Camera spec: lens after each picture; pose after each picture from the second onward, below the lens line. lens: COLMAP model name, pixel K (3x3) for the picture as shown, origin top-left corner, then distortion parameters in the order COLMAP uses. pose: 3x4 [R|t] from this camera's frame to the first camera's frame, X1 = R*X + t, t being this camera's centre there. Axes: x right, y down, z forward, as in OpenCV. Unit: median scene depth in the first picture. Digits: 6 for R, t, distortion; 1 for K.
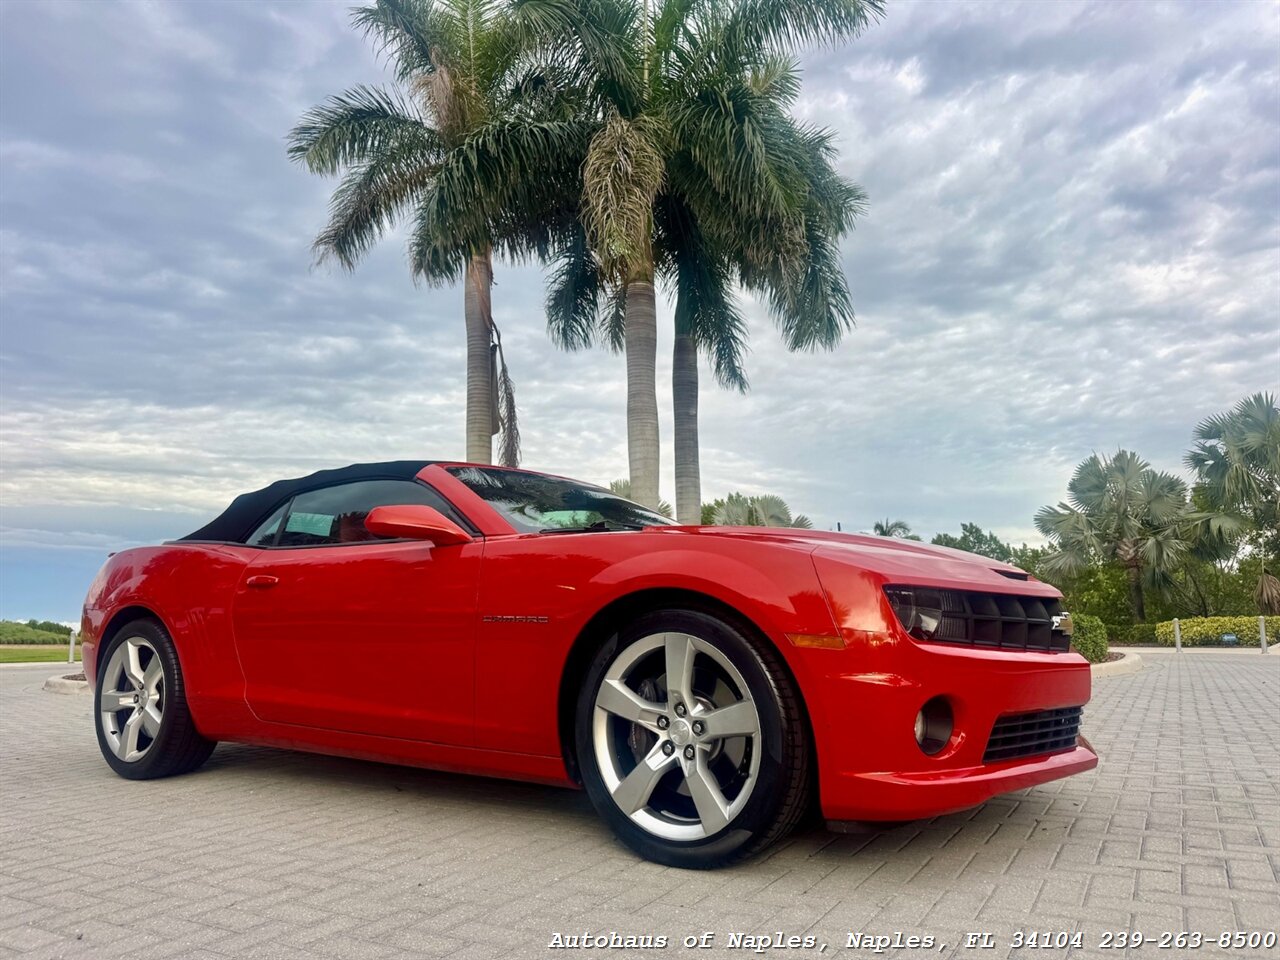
lens RADIAL K [[912.7, 0, 635.6], [0, 912.7, 489.3], [0, 0, 1]] dist [0.059053, -0.063853]
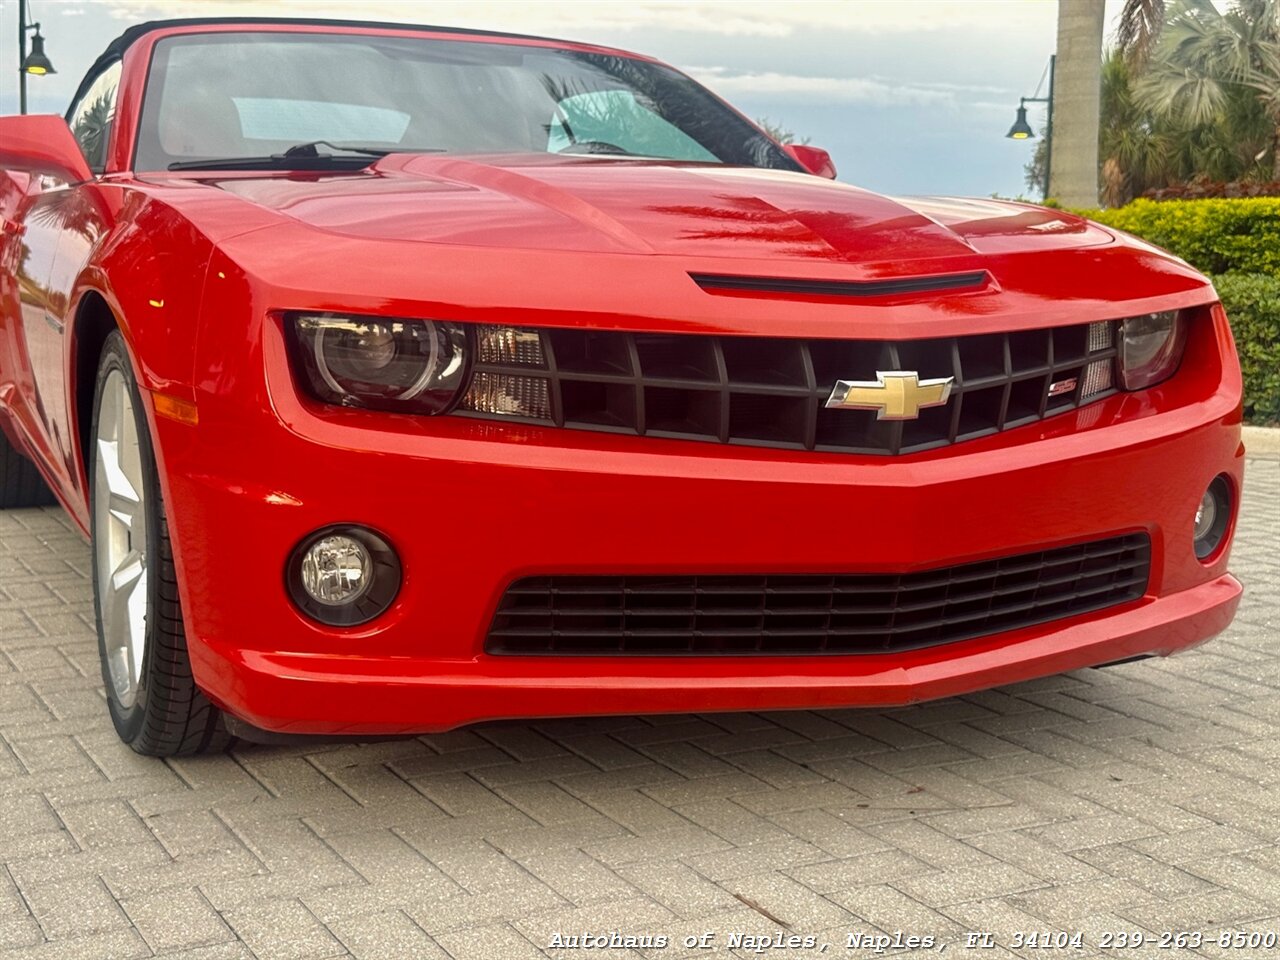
lens RADIAL K [[1799.6, 0, 632.2], [0, 1799.6, 478.2], [0, 0, 1]] dist [0.273929, 0.000000]
pose [[0.844746, 0.096203, -0.526449, 0.148832], [0.050243, 0.965108, 0.256985, -0.009349], [0.532803, -0.243538, 0.810438, 0.035220]]
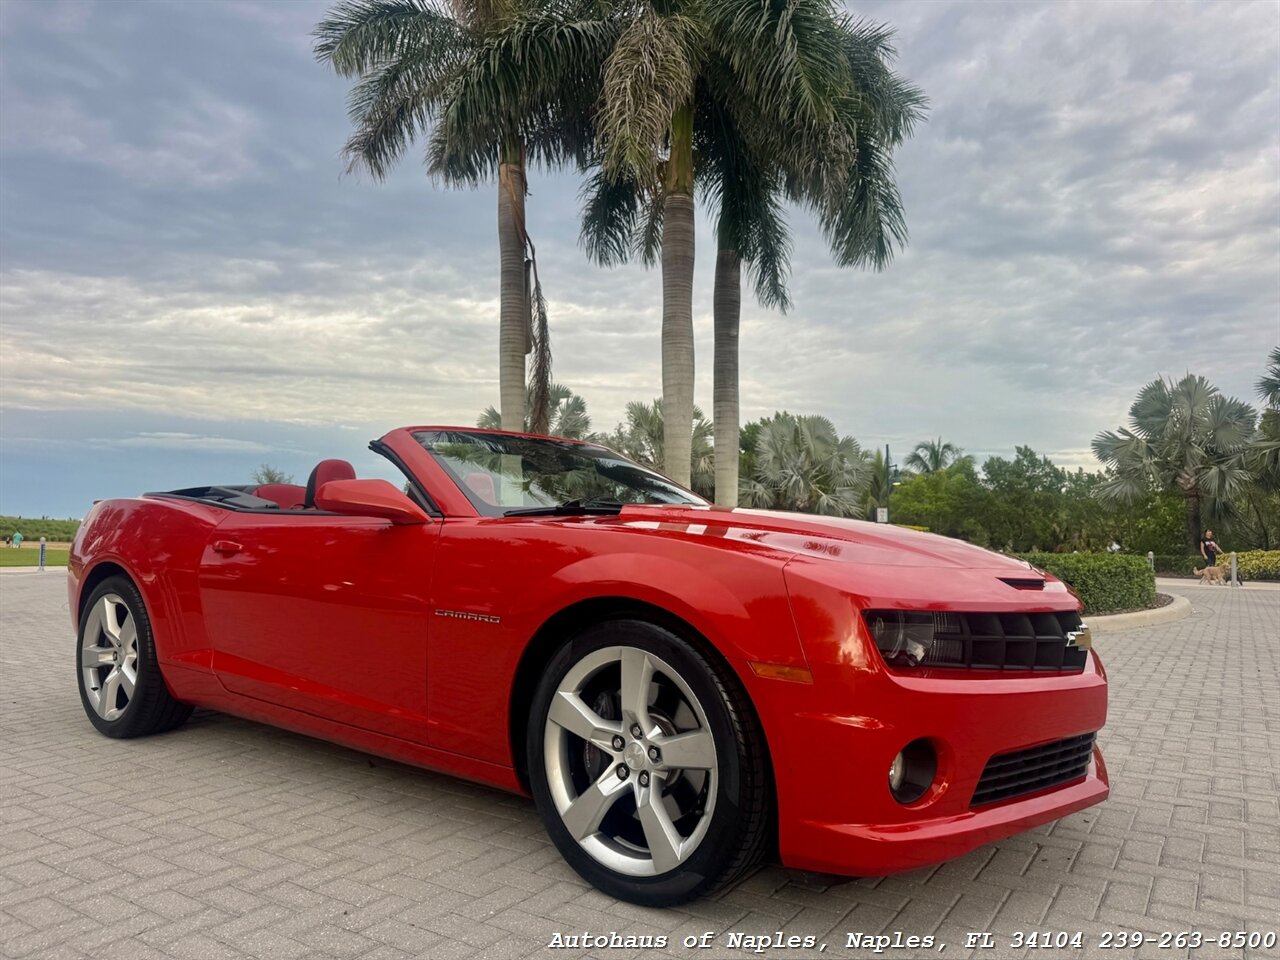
lens RADIAL K [[912.7, 0, 637.8], [0, 912.7, 495.1], [0, 0, 1]] dist [0.059053, -0.063853]
pose [[0.998527, 0.021211, -0.049933, 0.014612], [-0.015947, 0.994496, 0.103556, -0.013580], [0.051855, -0.102607, 0.993369, 0.020585]]
